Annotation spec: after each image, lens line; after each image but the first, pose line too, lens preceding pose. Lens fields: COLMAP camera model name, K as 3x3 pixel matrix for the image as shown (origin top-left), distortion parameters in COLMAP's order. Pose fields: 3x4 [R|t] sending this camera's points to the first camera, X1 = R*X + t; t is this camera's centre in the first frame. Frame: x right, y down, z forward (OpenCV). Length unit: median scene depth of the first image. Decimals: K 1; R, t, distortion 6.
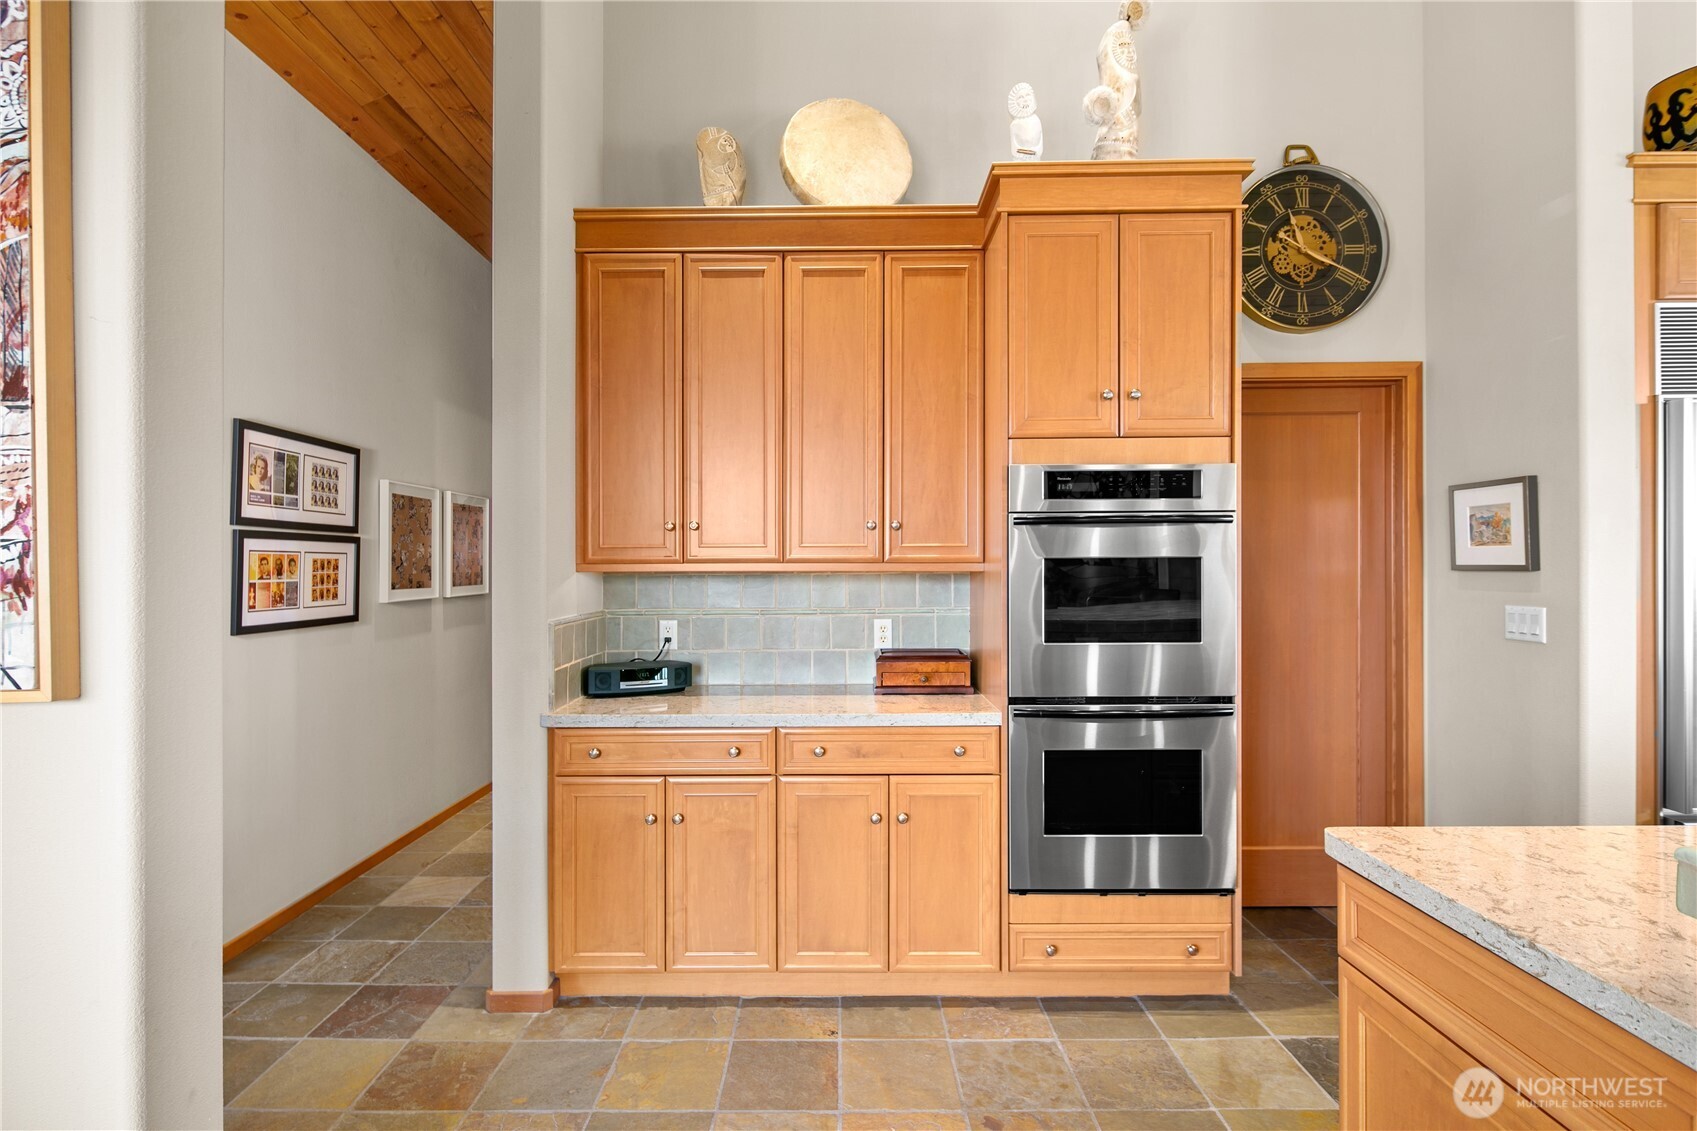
lens RADIAL K [[828.8, 0, 848.5], [0, 828.8, 565.5], [0, 0, 1]] dist [0.000672, -0.000539]
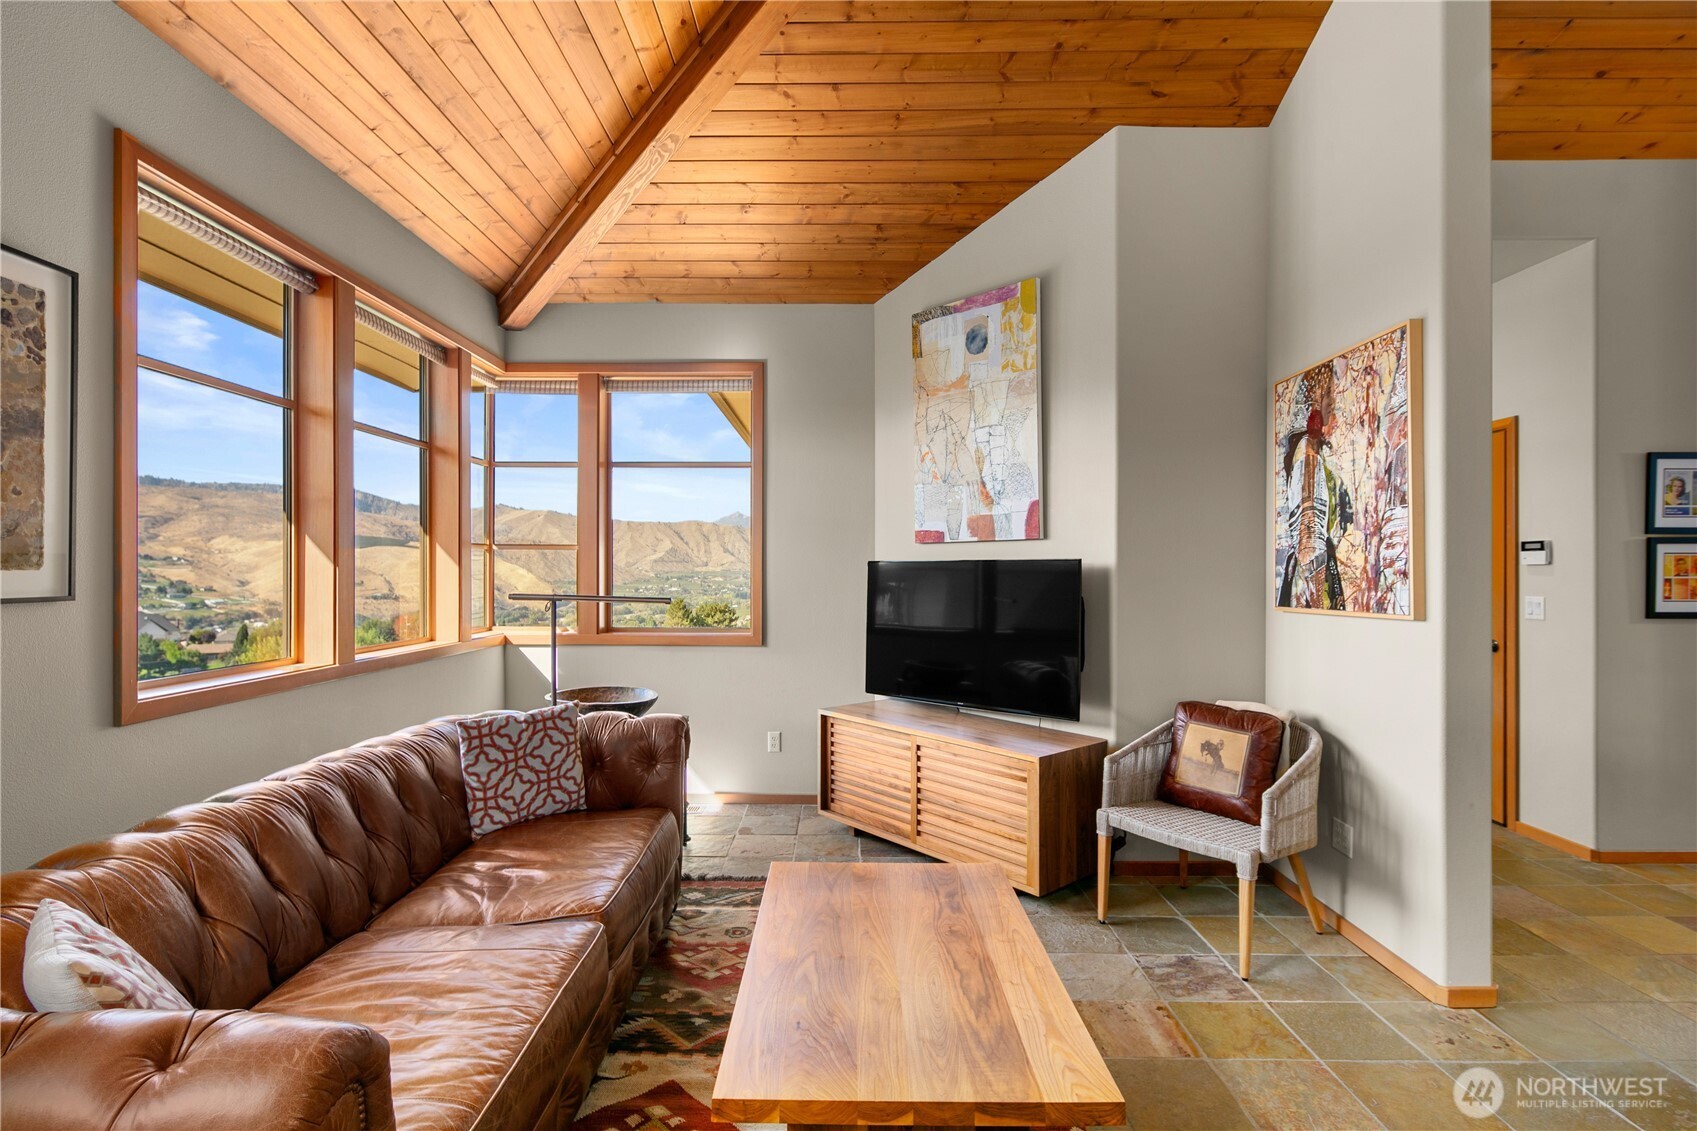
lens RADIAL K [[828.8, 0, 848.5], [0, 828.8, 565.5], [0, 0, 1]] dist [0.000672, -0.000539]
pose [[0.006898, 0.000592, -0.999976, 0.552197], [0.003673, 0.999993, 0.000617, -0.004821], [0.999969, -0.003677, 0.006896, -0.266670]]
